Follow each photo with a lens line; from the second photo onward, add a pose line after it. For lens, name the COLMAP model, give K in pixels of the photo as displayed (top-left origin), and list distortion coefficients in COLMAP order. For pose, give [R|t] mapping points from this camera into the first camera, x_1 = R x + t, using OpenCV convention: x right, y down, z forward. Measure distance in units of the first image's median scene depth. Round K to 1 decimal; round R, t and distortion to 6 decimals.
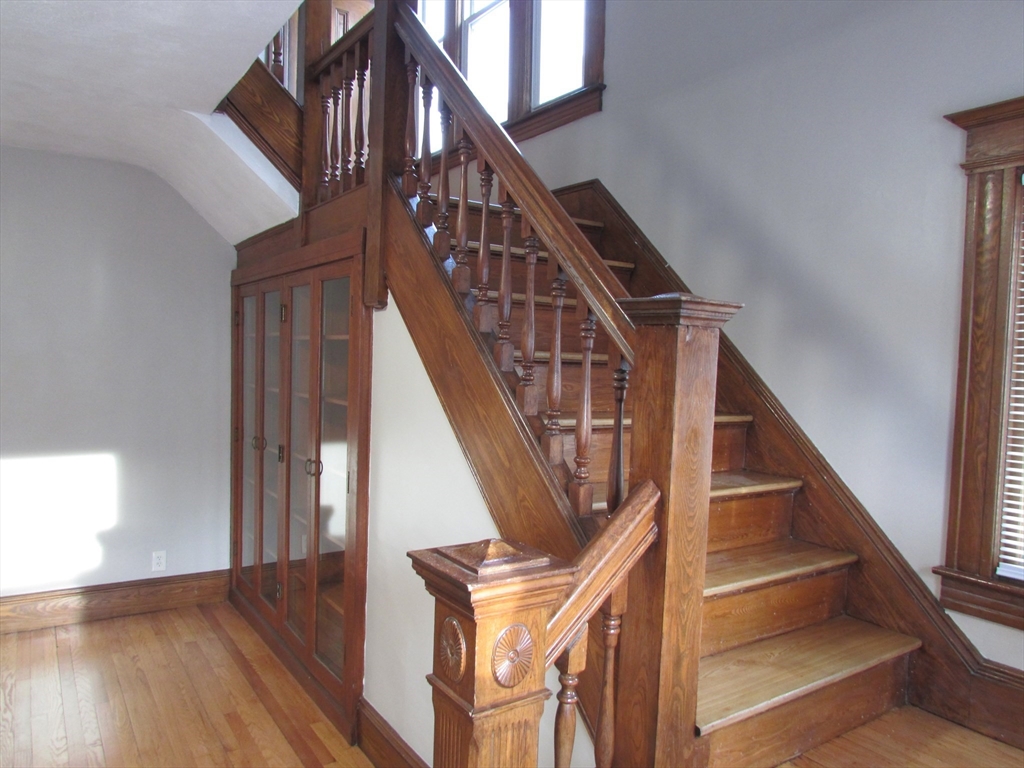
lens RADIAL K [[725.1, 0, 513.0], [0, 725.1, 390.0], [0, 0, 1]] dist [-0.024408, 0.003069]
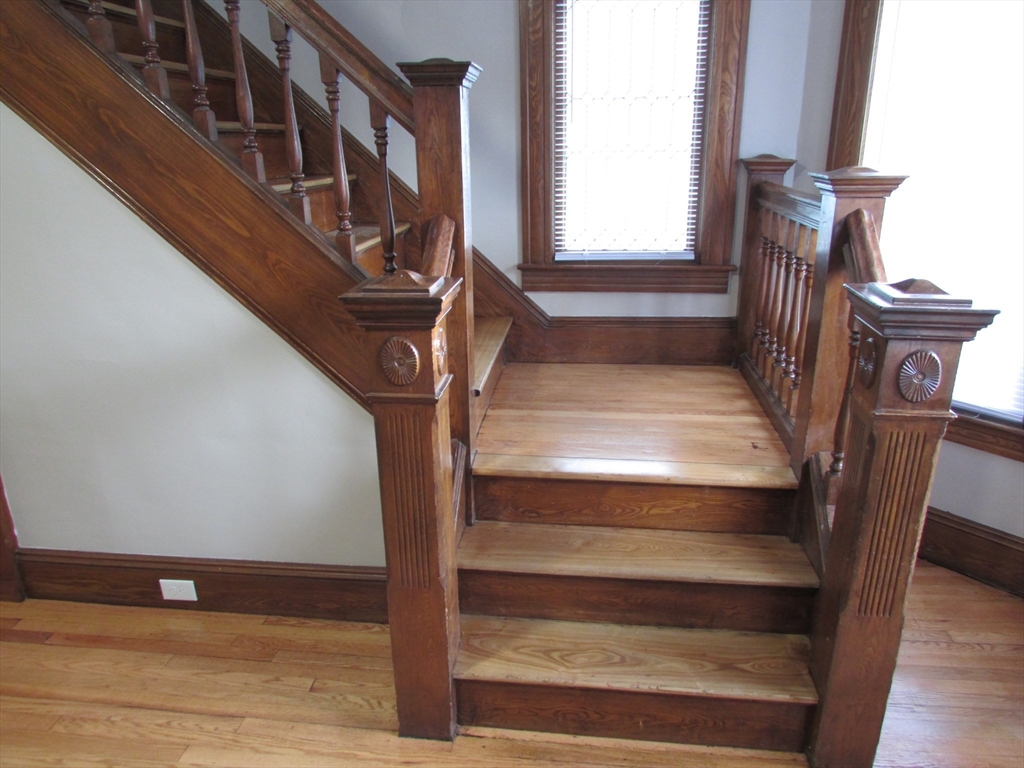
lens RADIAL K [[725.1, 0, 512.1], [0, 725.1, 383.6], [0, 0, 1]] dist [-0.024408, 0.003069]
pose [[0.654351, -0.285855, 0.700079, -0.538990], [0.076031, 0.945977, 0.315195, 0.009238], [-0.752359, -0.153021, 0.640735, 0.028093]]
